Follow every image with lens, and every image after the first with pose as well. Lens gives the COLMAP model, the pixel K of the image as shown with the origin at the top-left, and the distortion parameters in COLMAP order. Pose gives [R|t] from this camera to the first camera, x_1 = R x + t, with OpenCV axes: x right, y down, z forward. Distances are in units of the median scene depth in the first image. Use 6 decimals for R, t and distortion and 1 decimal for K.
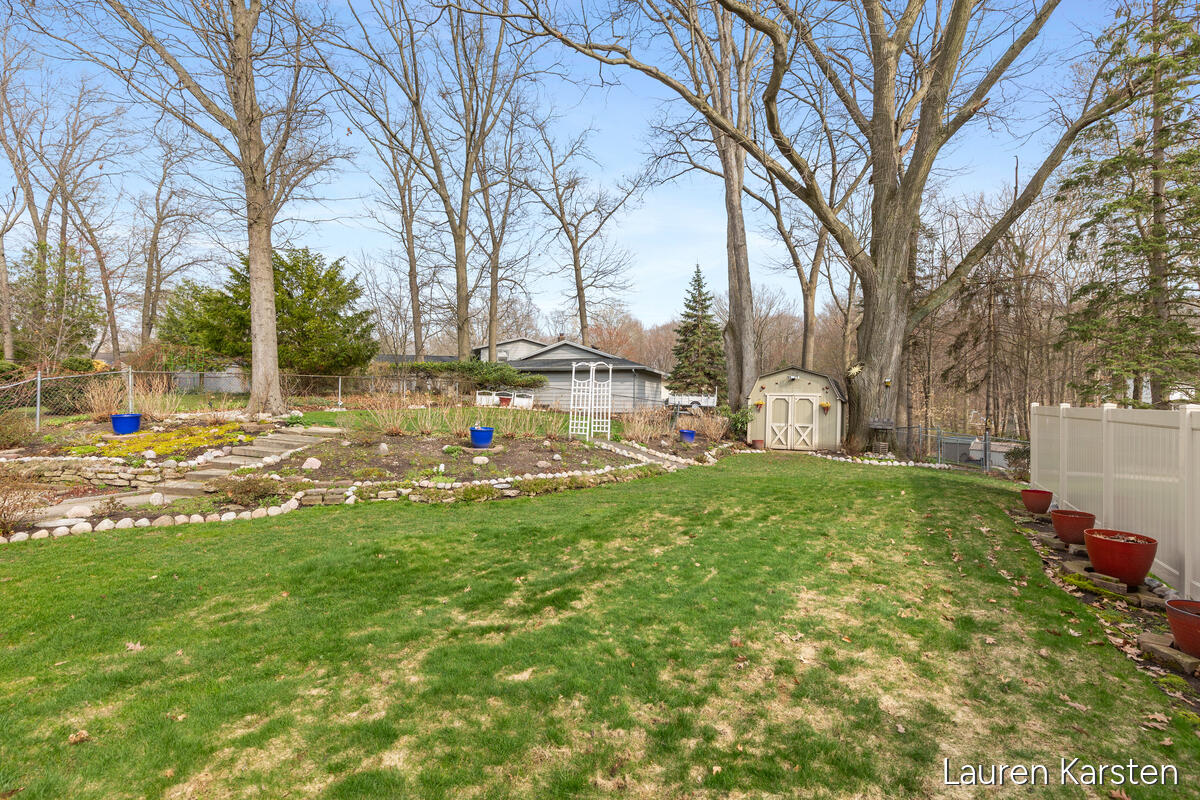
lens RADIAL K [[543.1, 0, 623.7], [0, 543.1, 397.0], [0, 0, 1]] dist [0.000379, -0.000679]
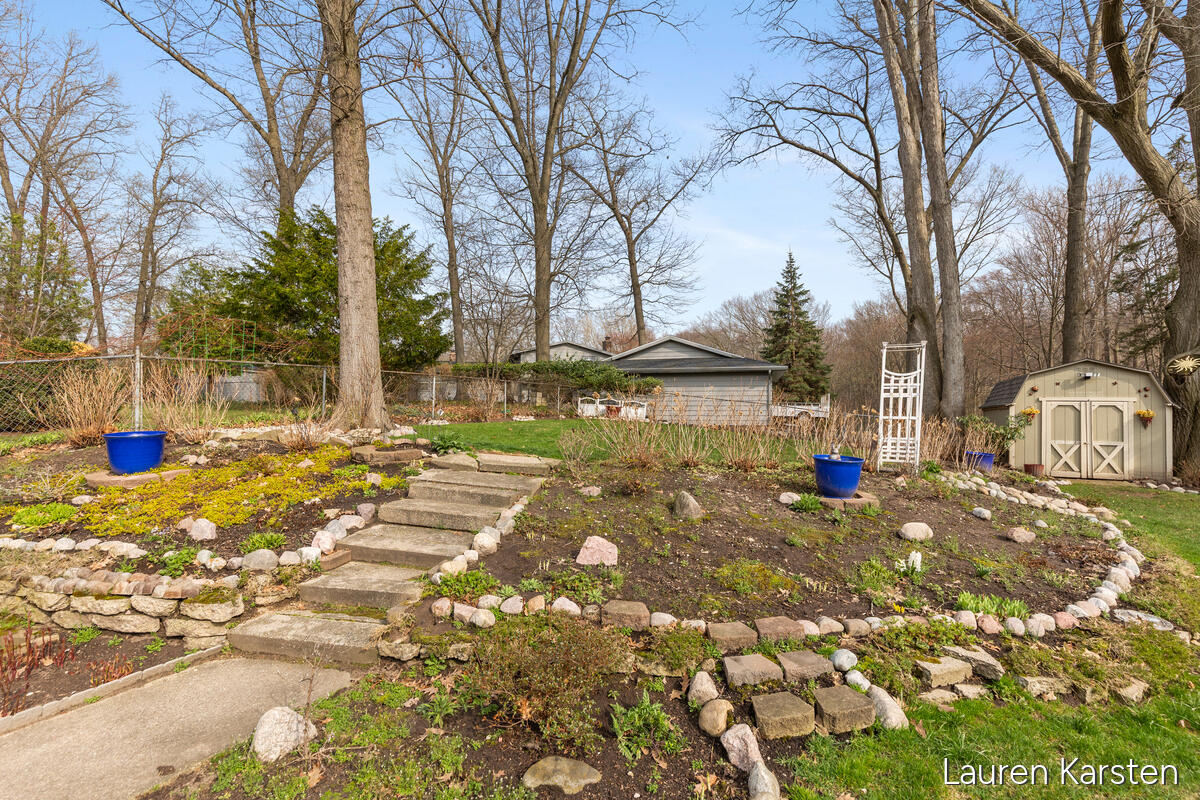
lens RADIAL K [[543.1, 0, 623.7], [0, 543.1, 397.0], [0, 0, 1]] dist [0.000379, -0.000679]
pose [[0.999877, -0.000872, 0.015653, -0.221863], [0.001222, 0.999749, -0.022371, 0.005312], [-0.015630, 0.022388, 0.999627, 0.230111]]
